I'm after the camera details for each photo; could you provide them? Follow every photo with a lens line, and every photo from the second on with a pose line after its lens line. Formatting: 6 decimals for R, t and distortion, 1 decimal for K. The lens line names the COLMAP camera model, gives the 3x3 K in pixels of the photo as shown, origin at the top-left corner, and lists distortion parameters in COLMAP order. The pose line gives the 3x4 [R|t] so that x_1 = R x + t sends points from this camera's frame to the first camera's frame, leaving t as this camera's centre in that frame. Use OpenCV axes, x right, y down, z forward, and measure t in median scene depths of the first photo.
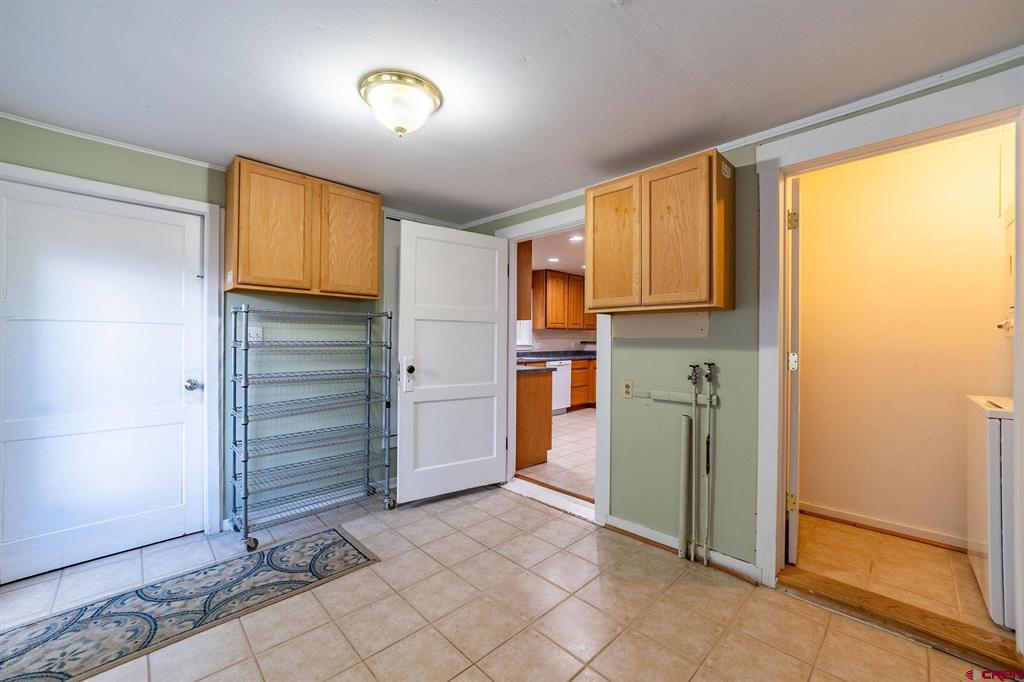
lens RADIAL K [[398.8, 0, 512.0], [0, 398.8, 341.0], [0, 0, 1]] dist [-0.000011, 0.000004]
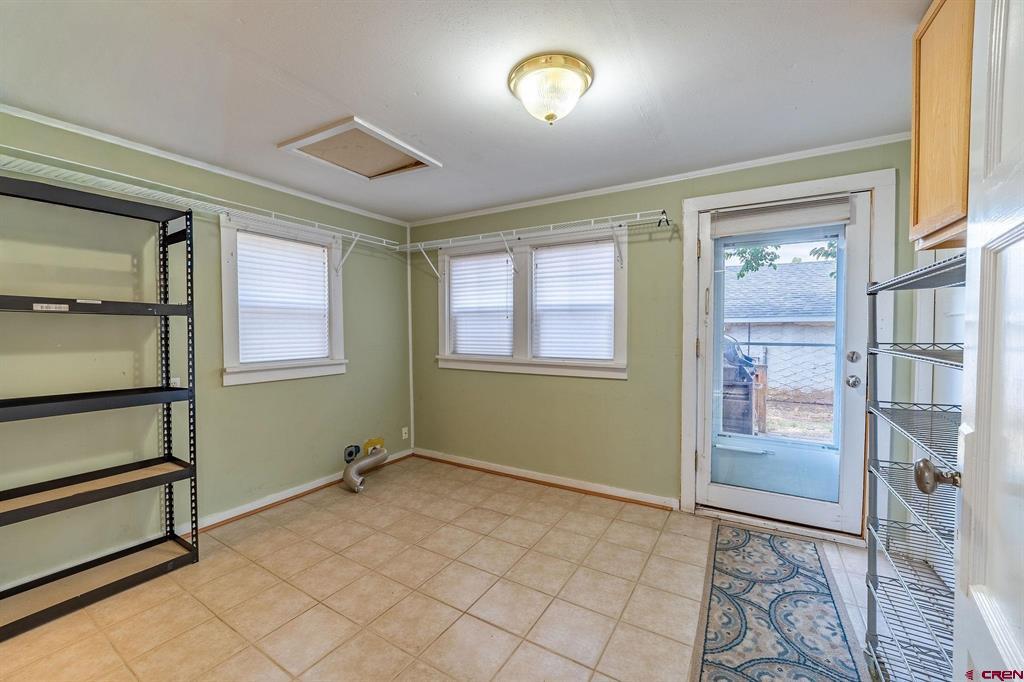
lens RADIAL K [[398.8, 0, 512.0], [0, 398.8, 341.0], [0, 0, 1]] dist [-0.000011, 0.000004]
pose [[-0.963882, 0.008622, -0.266189, 0.063635], [-0.000163, 0.999457, 0.032962, -0.025530], [0.266329, 0.031815, -0.963357, 1.785562]]
